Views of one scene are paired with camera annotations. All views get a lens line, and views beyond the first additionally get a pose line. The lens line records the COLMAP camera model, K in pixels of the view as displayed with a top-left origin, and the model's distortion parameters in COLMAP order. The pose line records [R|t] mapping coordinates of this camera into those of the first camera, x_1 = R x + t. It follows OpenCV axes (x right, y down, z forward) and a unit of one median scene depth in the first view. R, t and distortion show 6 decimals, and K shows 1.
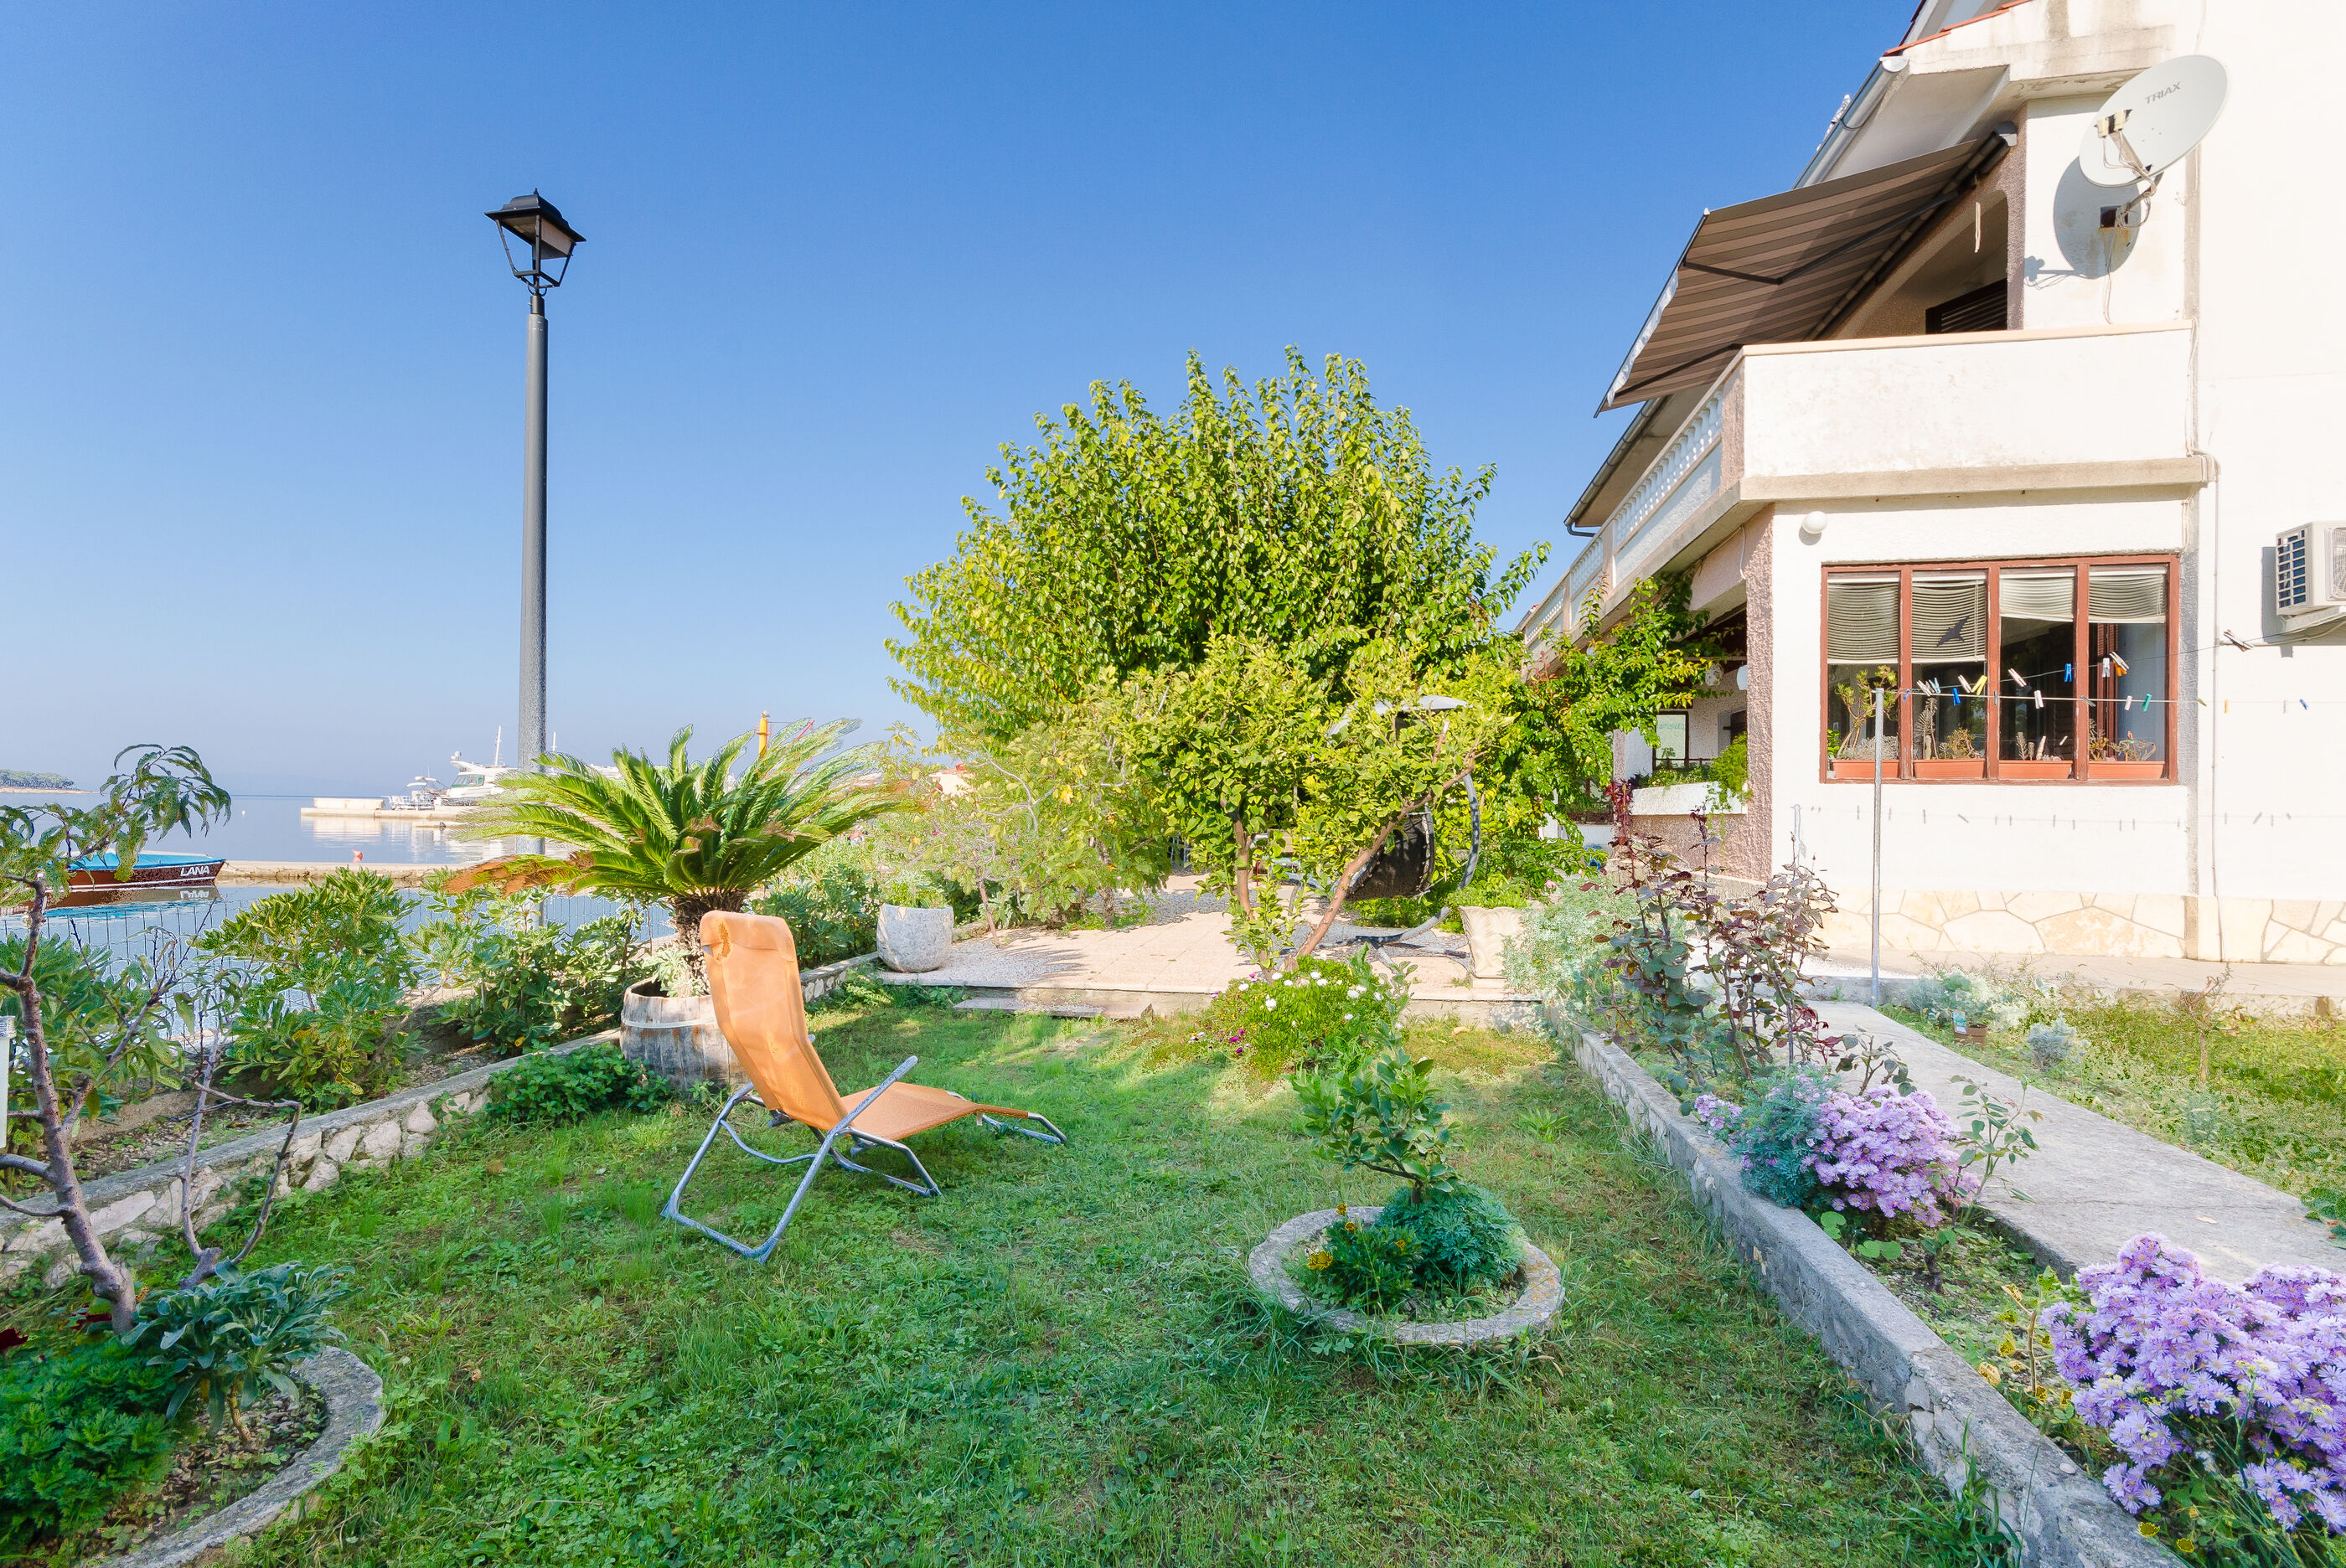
lens RADIAL K [[1065.8, 0, 1181.3], [0, 1065.8, 809.0], [0, 0, 1]] dist [-0.001088, 0.000171]
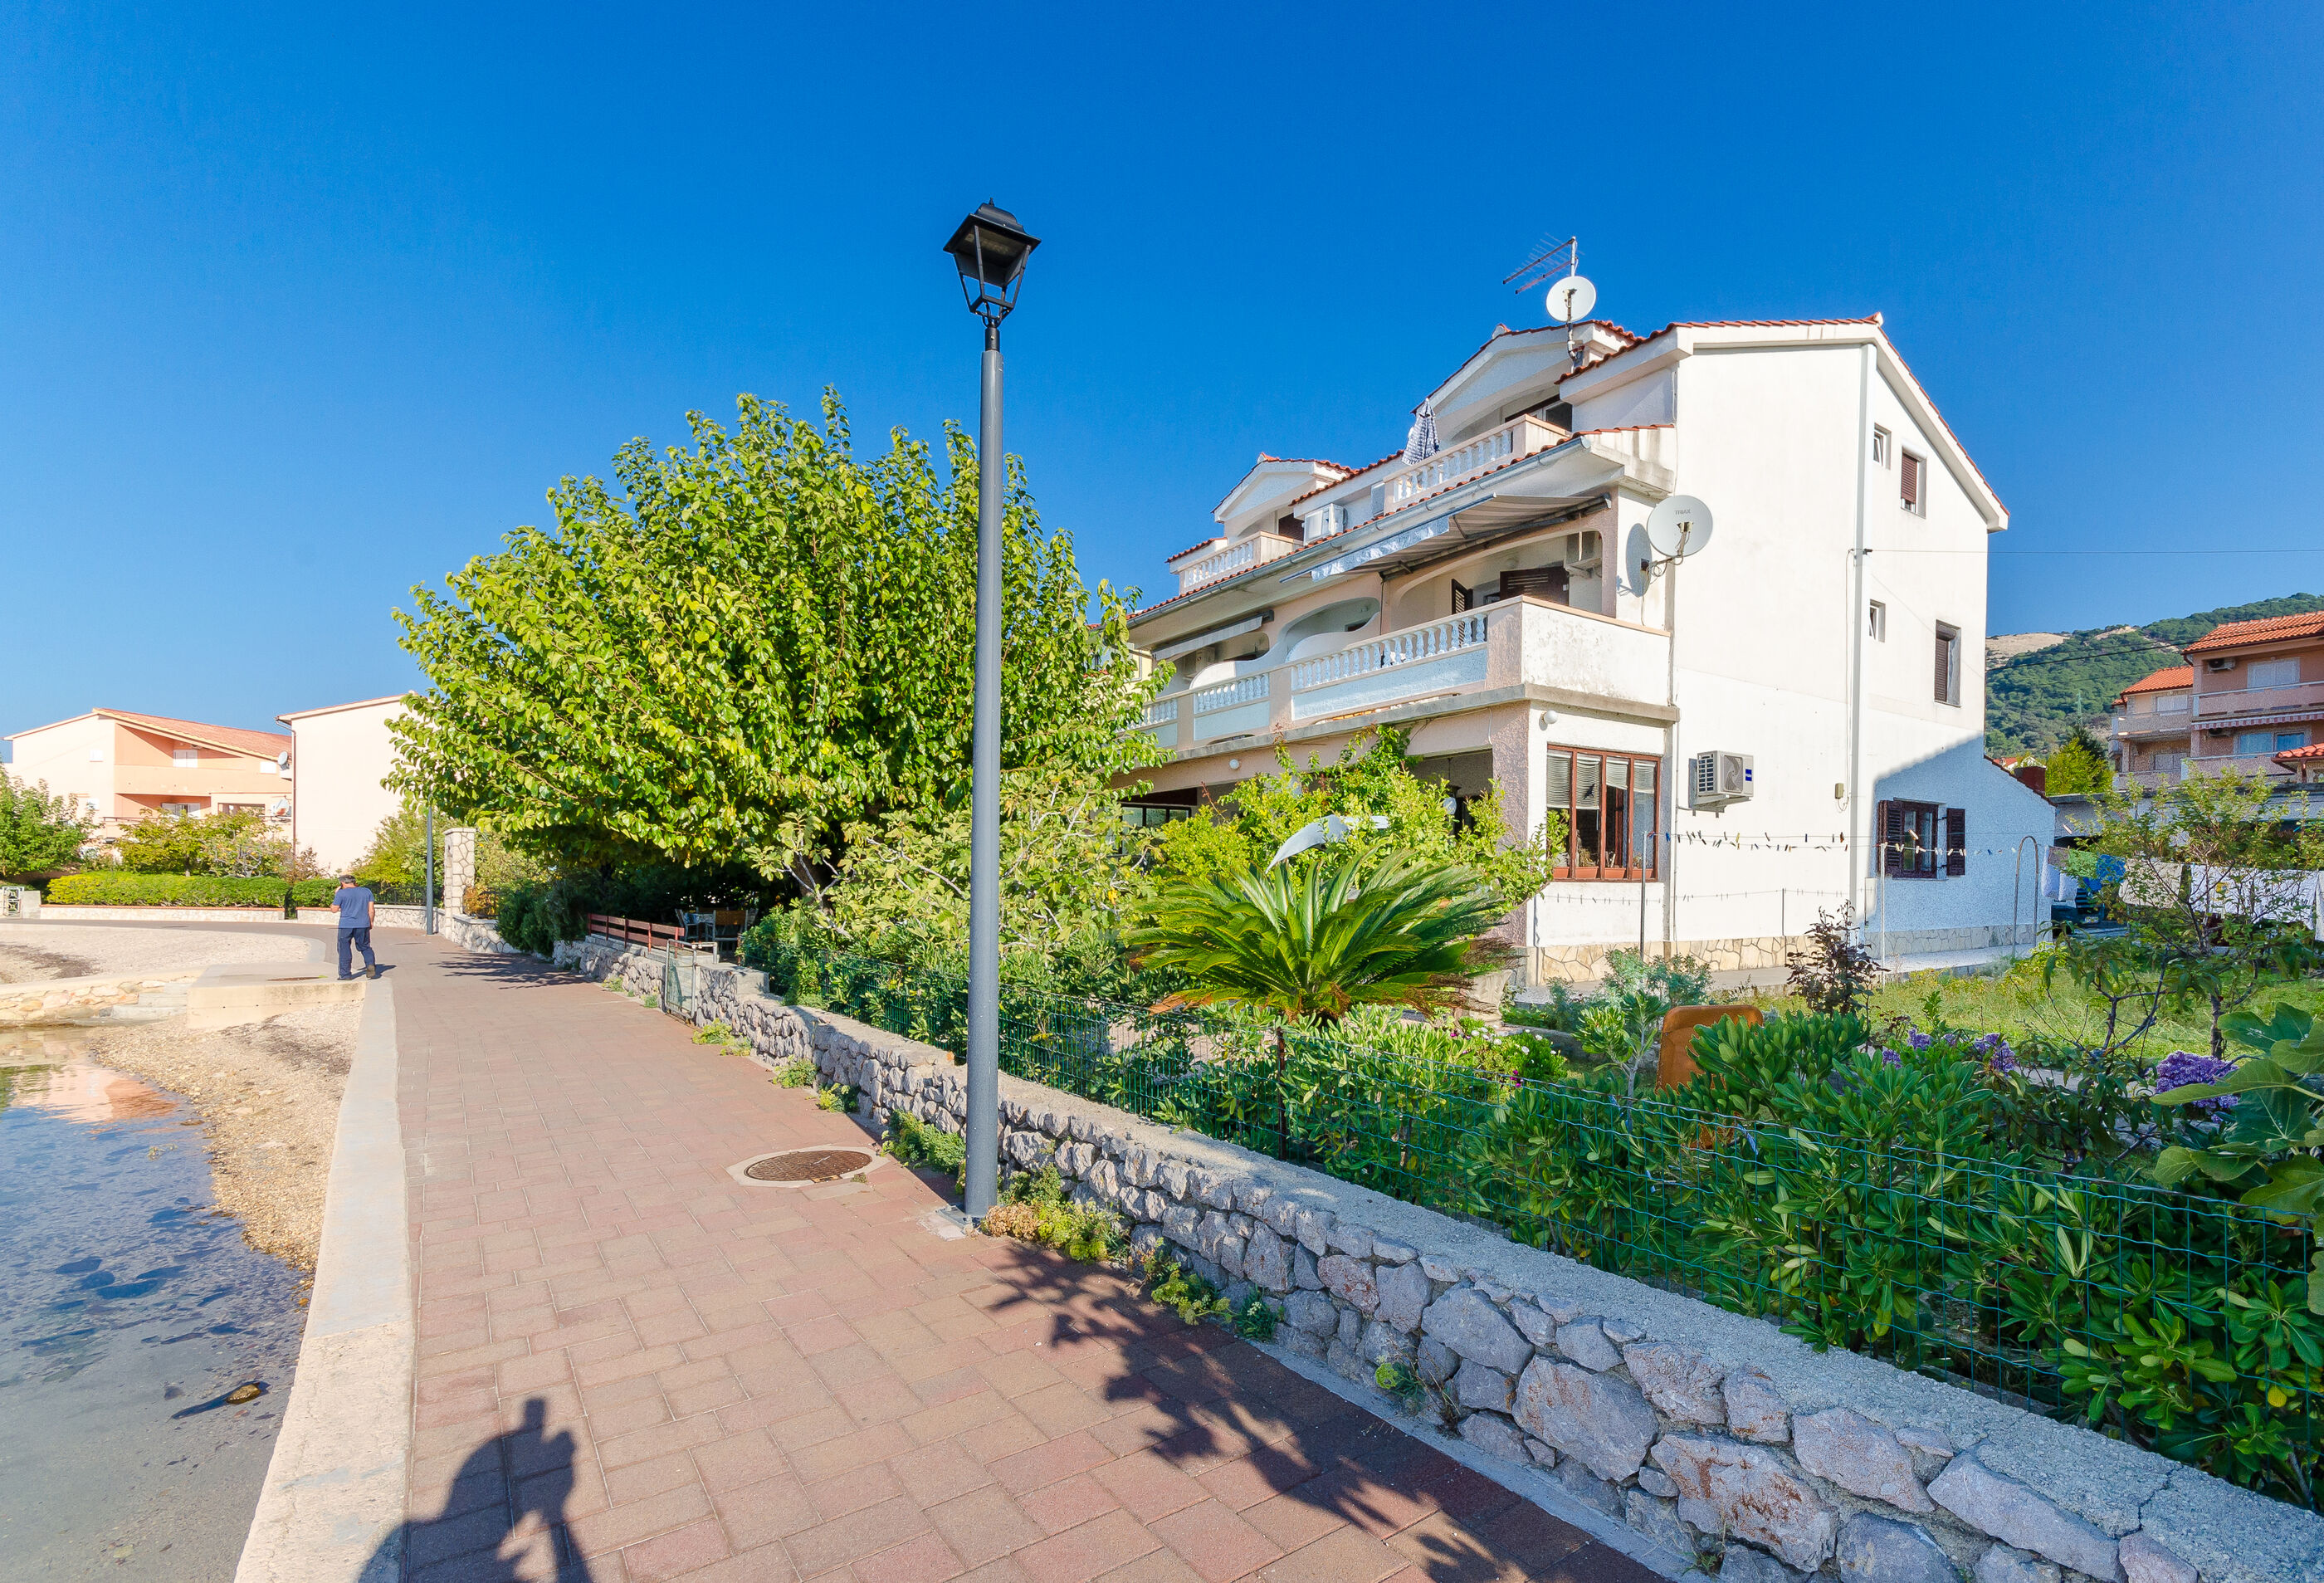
lens RADIAL K [[1055.9, 0, 1272.1], [0, 1055.9, 905.9], [0, 0, 1]] dist [0.000991, 0.002405]
pose [[0.675907, -0.024636, 0.736575, -0.858573], [0.002643, 0.999516, 0.031006, -0.038860], [-0.736982, -0.019011, 0.675645, 0.247201]]
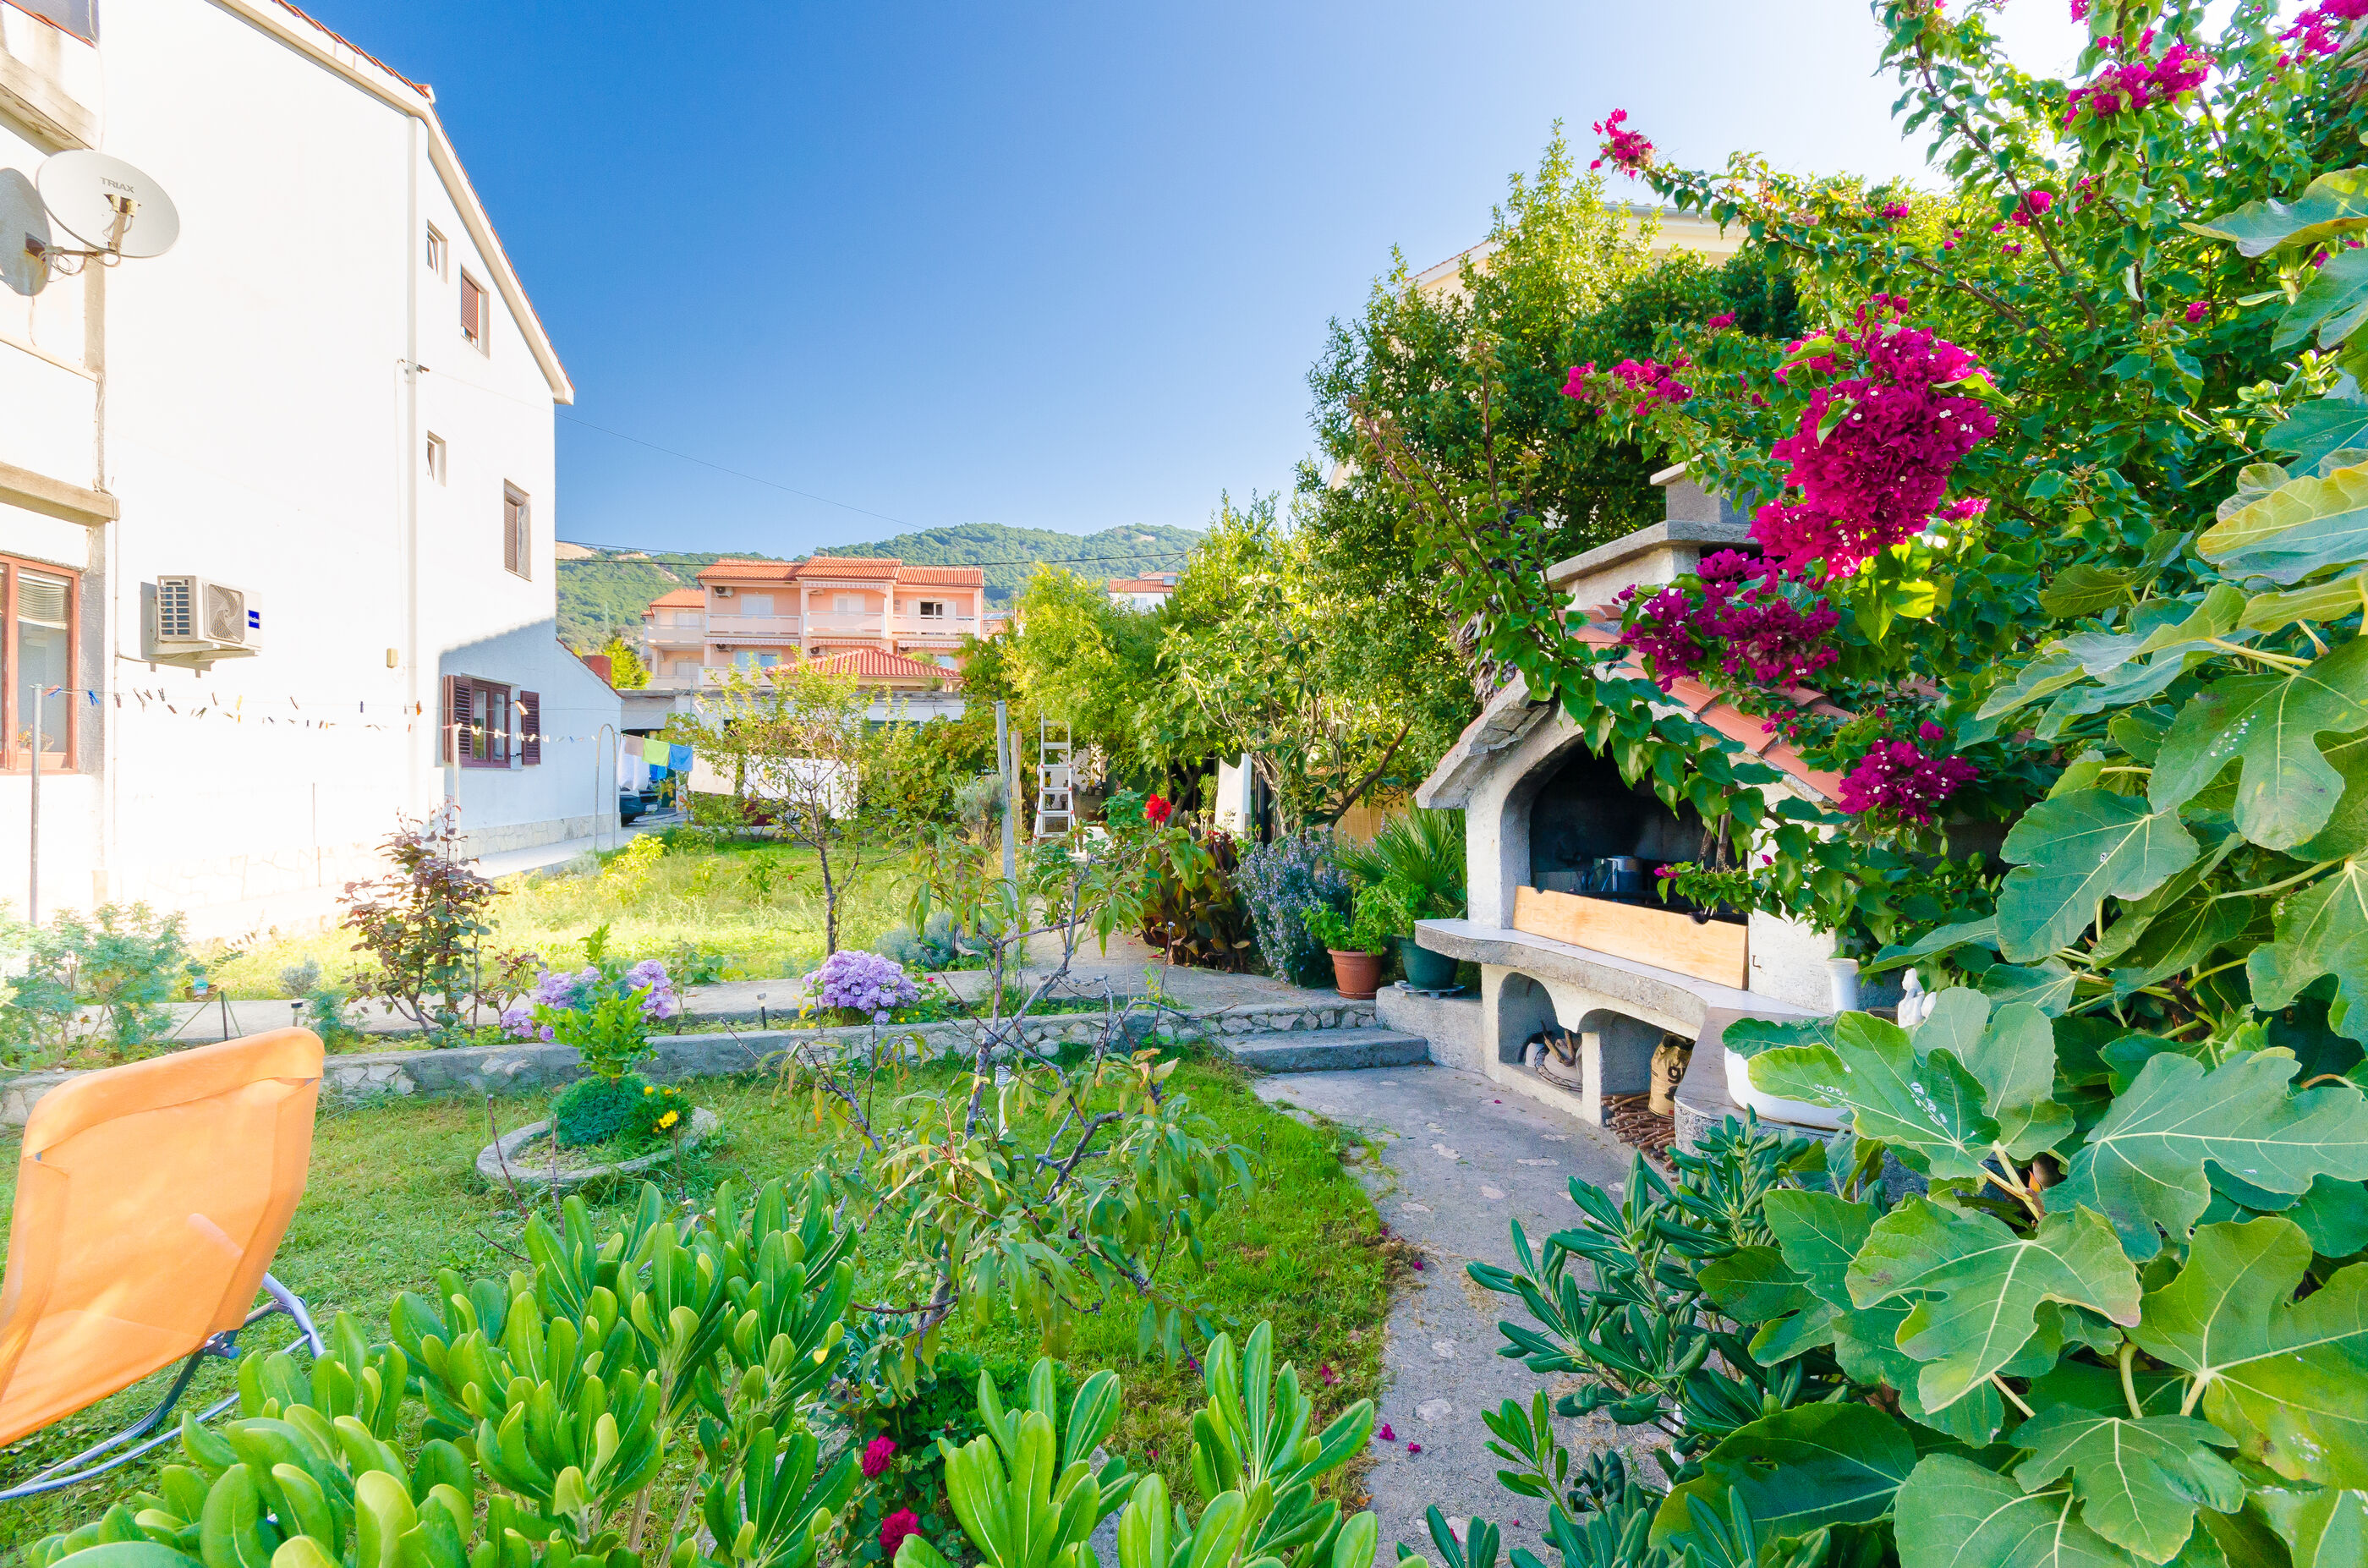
lens RADIAL K [[1036.0, 0, 1169.6], [0, 1036.0, 769.2], [0, 0, 1]] dist [0.003843, -0.001474]
pose [[-0.395745, -0.005129, 0.918346, -0.538402], [0.002099, 0.999977, 0.006490, -0.031900], [-0.918358, 0.004496, -0.395725, 0.360149]]
